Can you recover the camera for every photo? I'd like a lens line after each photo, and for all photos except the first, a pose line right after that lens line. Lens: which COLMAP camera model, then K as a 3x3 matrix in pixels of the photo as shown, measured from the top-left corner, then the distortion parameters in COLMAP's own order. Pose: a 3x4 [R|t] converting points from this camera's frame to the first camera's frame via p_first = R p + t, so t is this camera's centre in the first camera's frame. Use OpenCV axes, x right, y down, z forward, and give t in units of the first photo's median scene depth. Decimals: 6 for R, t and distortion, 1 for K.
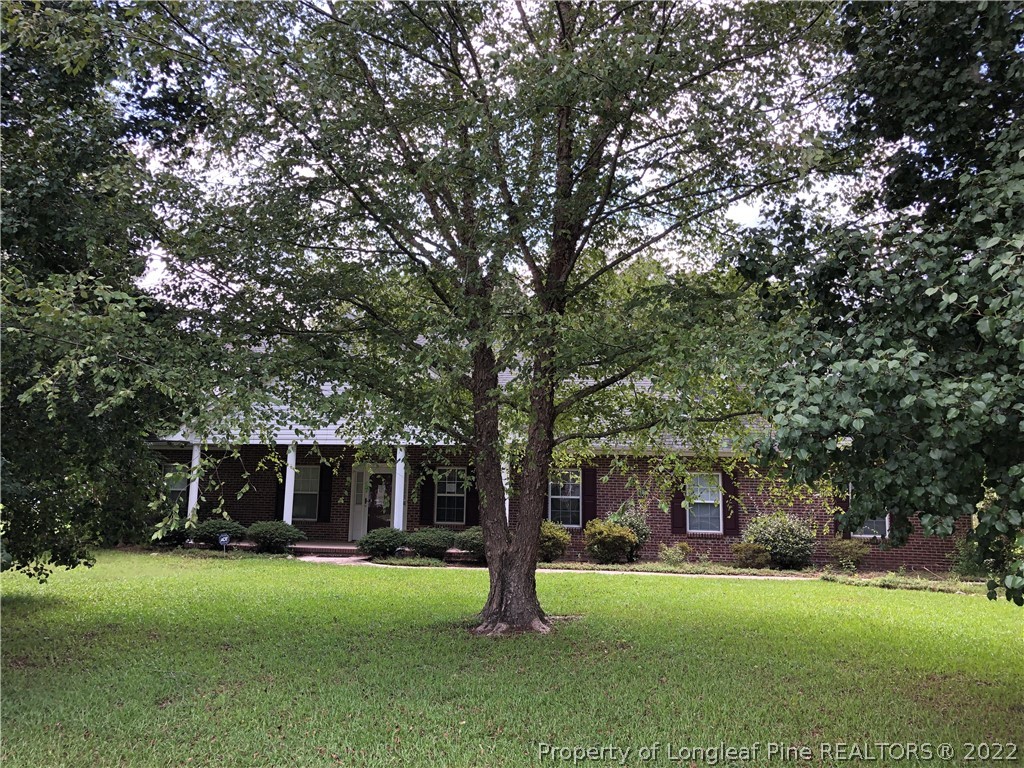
lens RADIAL K [[839.9, 0, 512.0], [0, 839.9, 384.0], [0, 0, 1]] dist [0.011343, -0.000087]
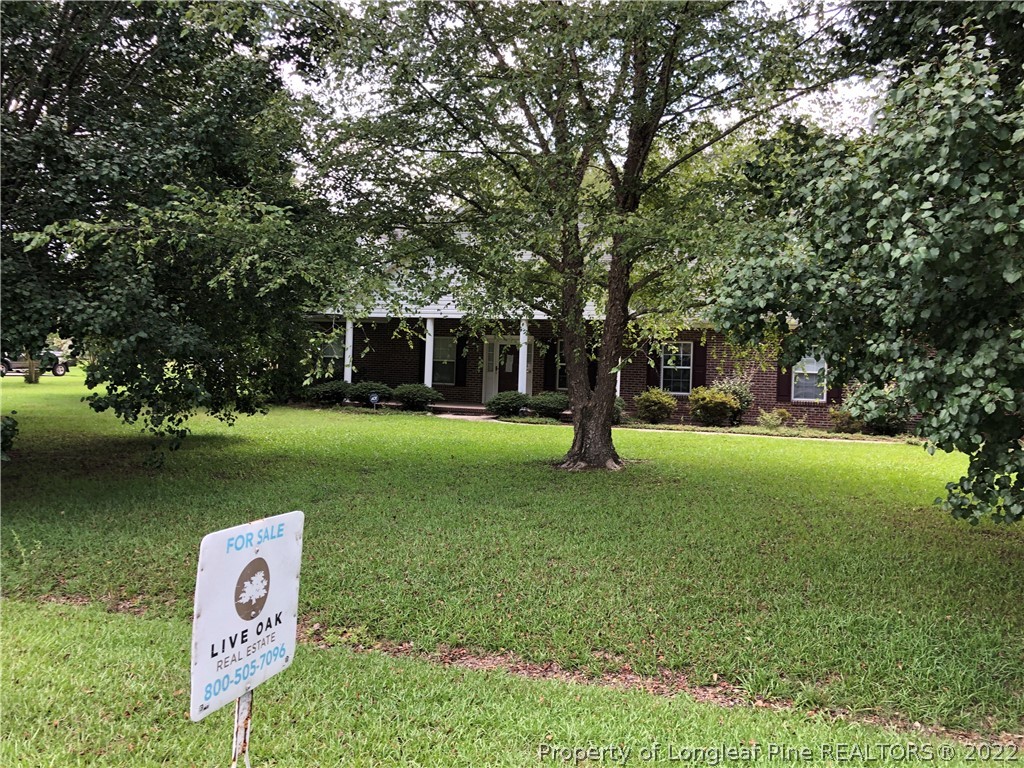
lens RADIAL K [[1035.5, 0, 591.3], [0, 1035.5, 384.3], [0, 0, 1]] dist [0.276252, -0.977092]
pose [[0.986243, 0.010560, -0.164965, 0.241003], [0.011832, 0.990888, 0.134166, -0.033303], [0.164879, -0.134272, 0.977131, -0.455403]]
